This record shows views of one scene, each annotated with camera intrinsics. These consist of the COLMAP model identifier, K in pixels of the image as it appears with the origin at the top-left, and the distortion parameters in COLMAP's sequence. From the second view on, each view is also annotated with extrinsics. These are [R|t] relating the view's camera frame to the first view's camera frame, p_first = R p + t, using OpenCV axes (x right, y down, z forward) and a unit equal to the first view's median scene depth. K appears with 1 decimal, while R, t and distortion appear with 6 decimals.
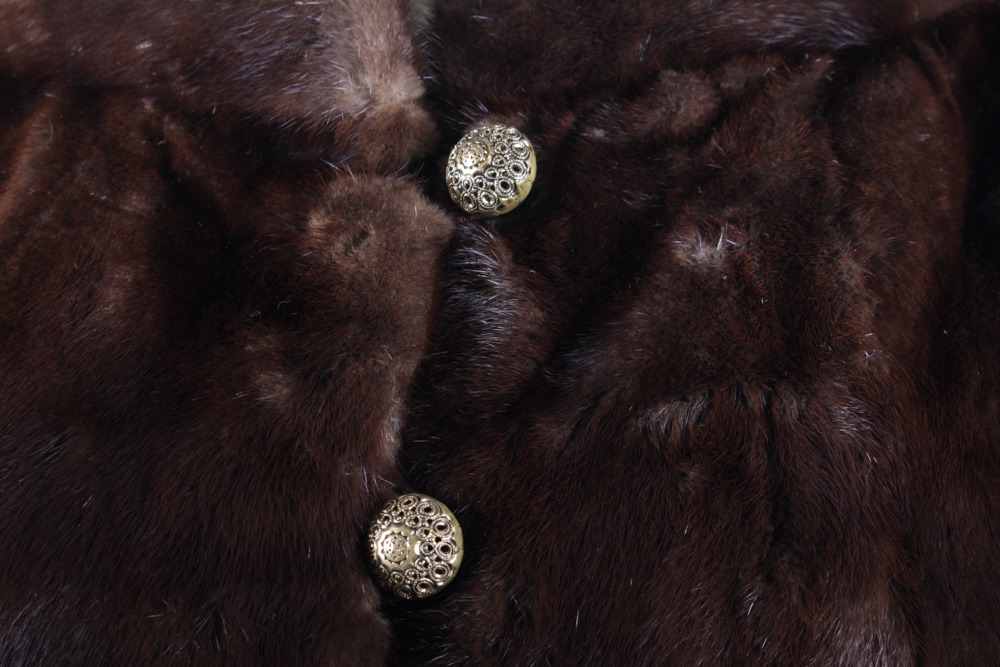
lens RADIAL K [[2410.3, 0, 500.0], [0, 2410.3, 333.5], [0, 0, 1]] dist [0.035863, -0.412812]
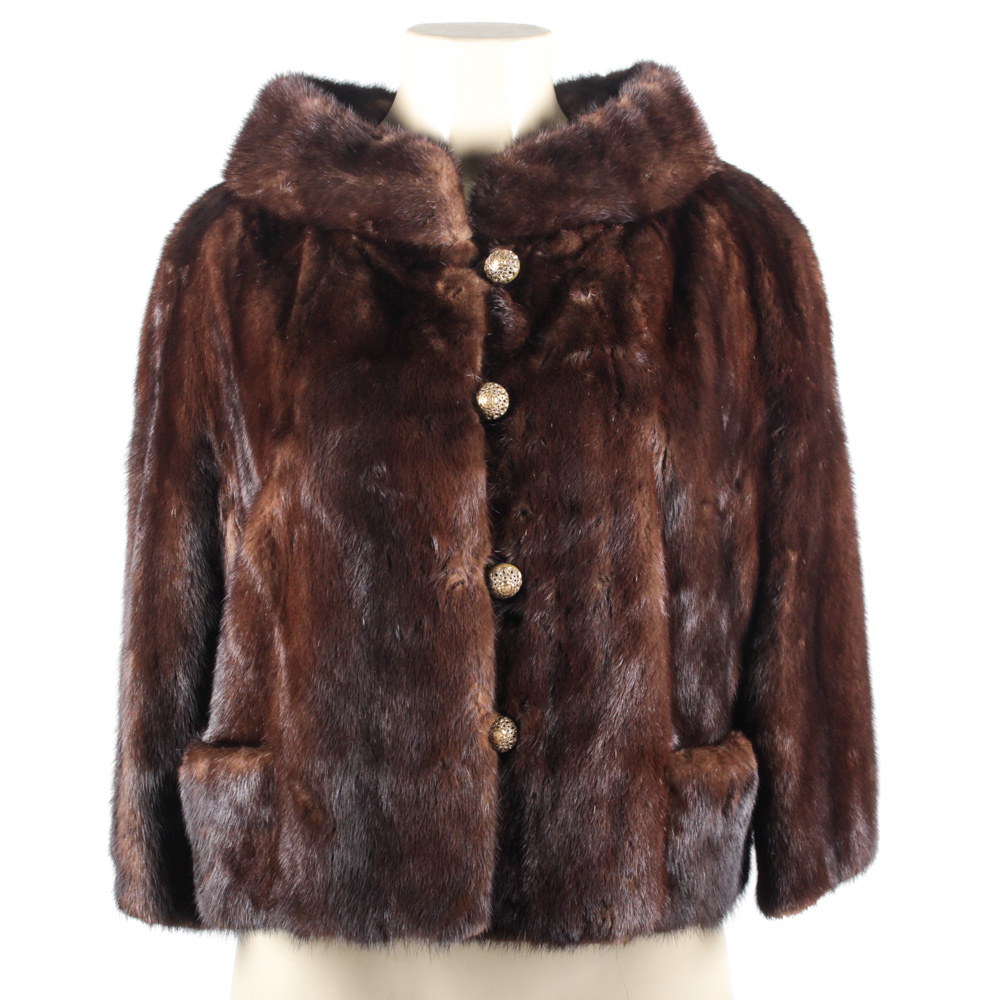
lens RADIAL K [[2313.2, 0, 500.0], [0, 2313.2, 500.0], [0, 0, 1]] dist [-0.045712, -0.072554]
pose [[0.977667, -0.003789, 0.210127, -0.552446], [-0.005023, 0.999130, 0.041390, 0.085577], [-0.210101, -0.041521, 0.976798, -1.530347]]
